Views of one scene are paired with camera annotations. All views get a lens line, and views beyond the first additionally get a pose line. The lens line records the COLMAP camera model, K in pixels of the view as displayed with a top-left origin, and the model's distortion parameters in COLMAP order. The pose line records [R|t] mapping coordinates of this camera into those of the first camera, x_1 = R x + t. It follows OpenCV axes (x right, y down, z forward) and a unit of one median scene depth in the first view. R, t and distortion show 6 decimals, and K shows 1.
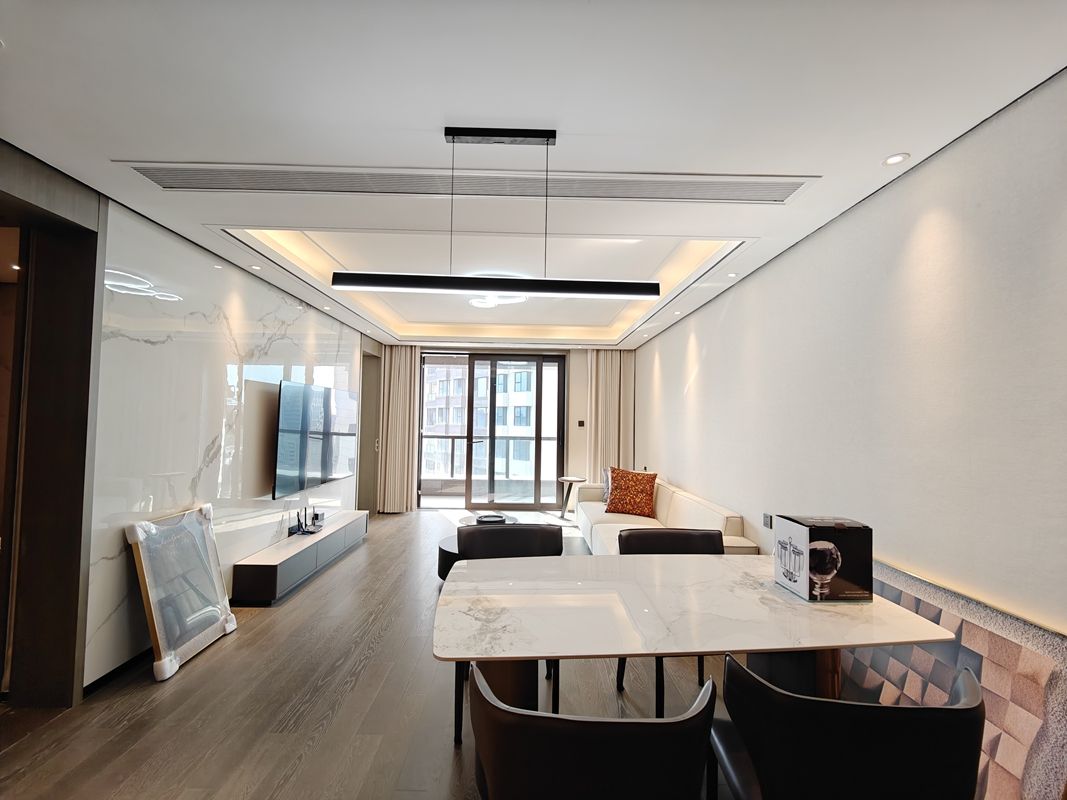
lens RADIAL K [[461.1, 0, 533.5], [0, 461.1, 400.0], [0, 0, 1]] dist [0.001535, -0.000394]
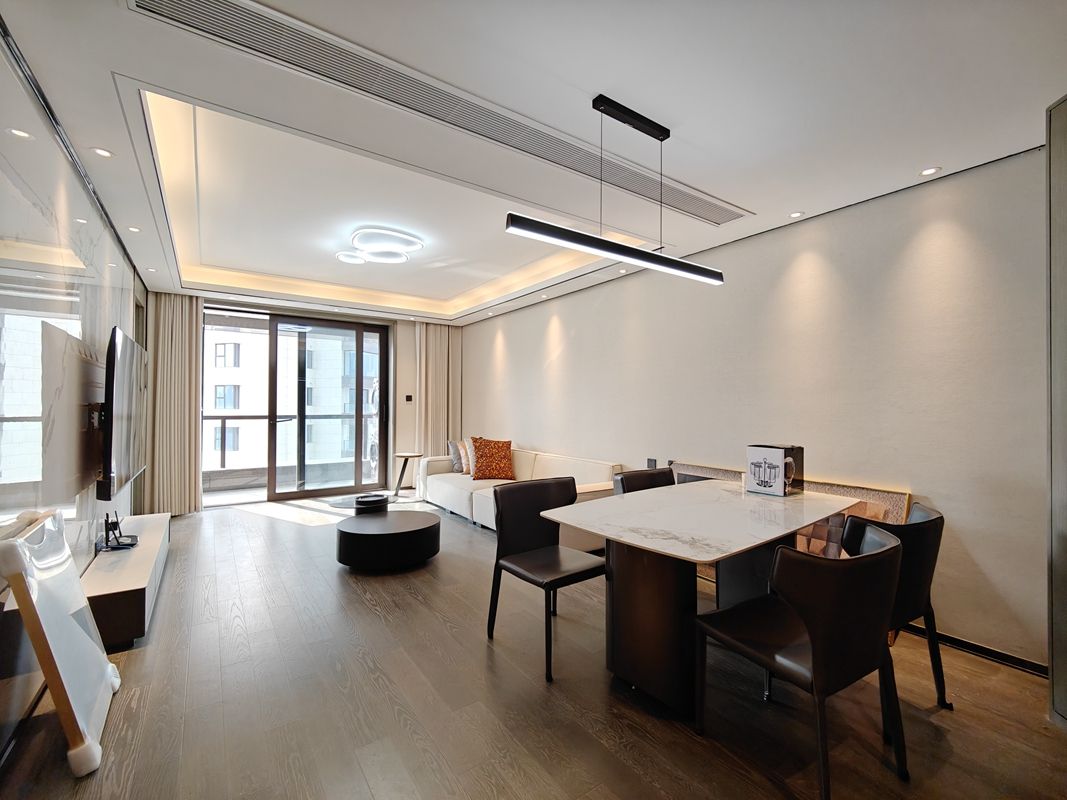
lens RADIAL K [[462.3, 0, 533.5], [0, 462.3, 400.0], [0, 0, 1]] dist [0.022031, -0.000121]
pose [[0.830329, -0.007787, 0.557219, -0.318324], [-0.014881, 0.999236, 0.036139, 0.022918], [-0.557074, -0.038299, 0.829579, 0.061441]]
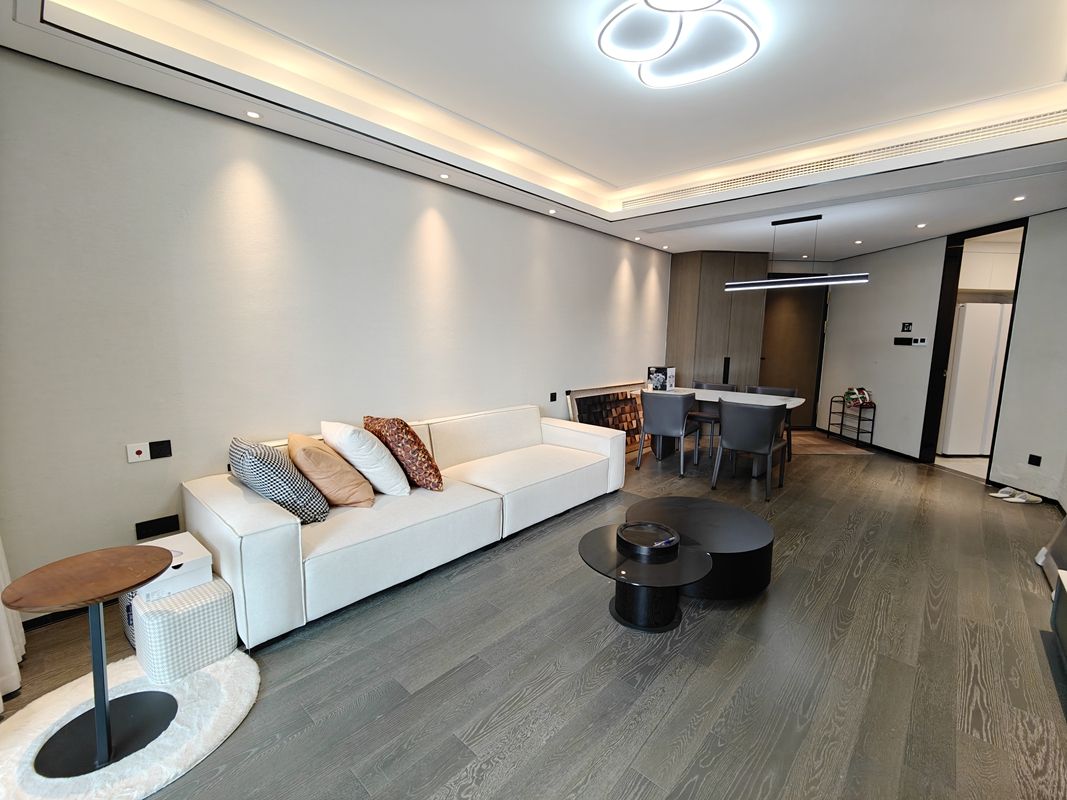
lens RADIAL K [[461.1, 0, 533.5], [0, 461.1, 400.0], [0, 0, 1]] dist [0.001535, -0.000394]
pose [[-0.724876, -0.139765, 0.674552, -0.300233], [-0.073150, 0.989283, 0.126369, 0.052394], [-0.684984, 0.042258, -0.727331, 1.346648]]
